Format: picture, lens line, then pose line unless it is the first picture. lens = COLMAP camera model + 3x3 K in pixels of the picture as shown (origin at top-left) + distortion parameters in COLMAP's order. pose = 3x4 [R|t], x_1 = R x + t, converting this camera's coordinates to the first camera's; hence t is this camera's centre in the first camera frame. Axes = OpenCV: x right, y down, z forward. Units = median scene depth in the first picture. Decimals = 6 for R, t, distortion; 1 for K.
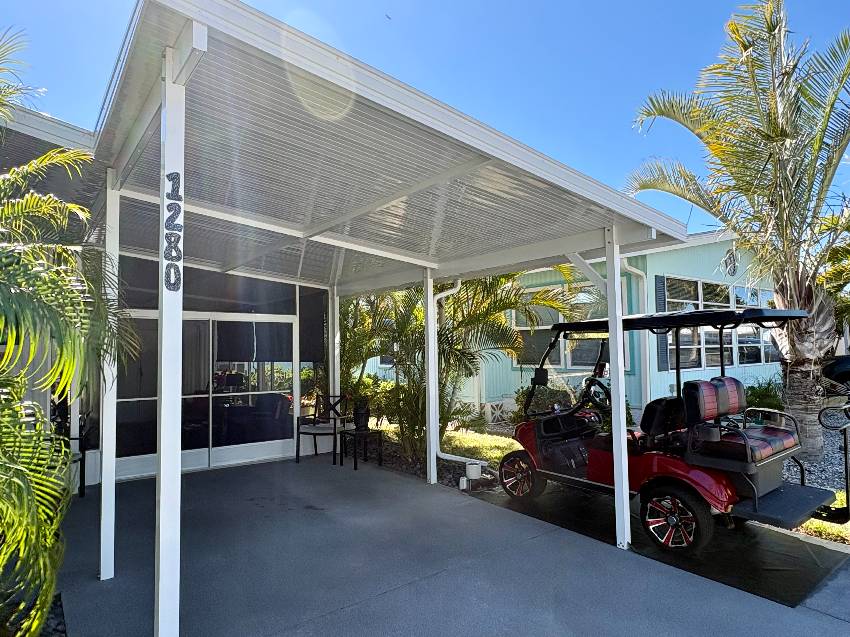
lens RADIAL K [[511.0, 0, 425.0], [0, 511.0, 318.5], [0, 0, 1]] dist [0.006087, 0.001103]
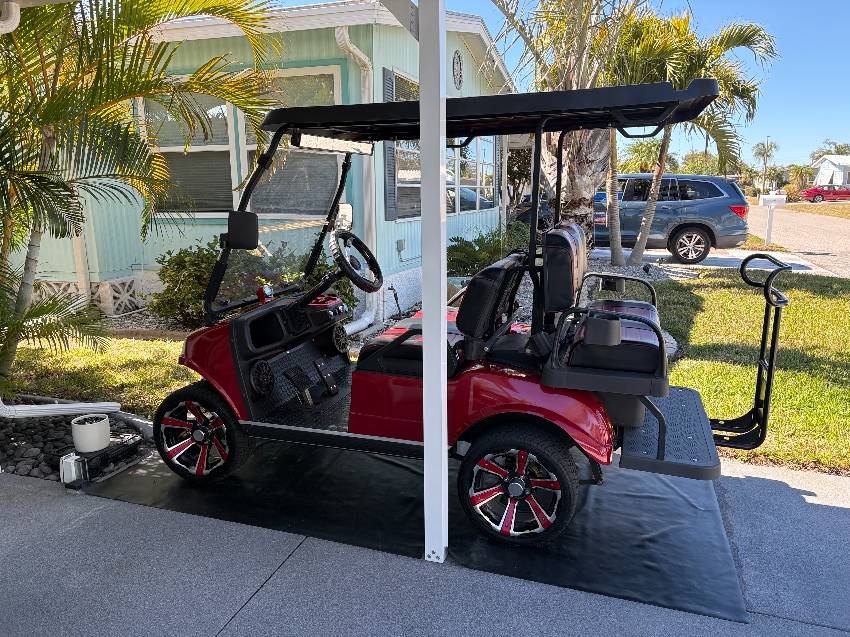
lens RADIAL K [[642.4, 0, 425.0], [0, 642.4, 318.5], [0, 0, 1]] dist [0.026609, -0.007958]
pose [[0.828586, -0.096639, 0.551459, 0.032938], [-0.039989, 0.972259, 0.230465, 0.047726], [-0.558433, -0.213012, 0.801735, 0.396175]]
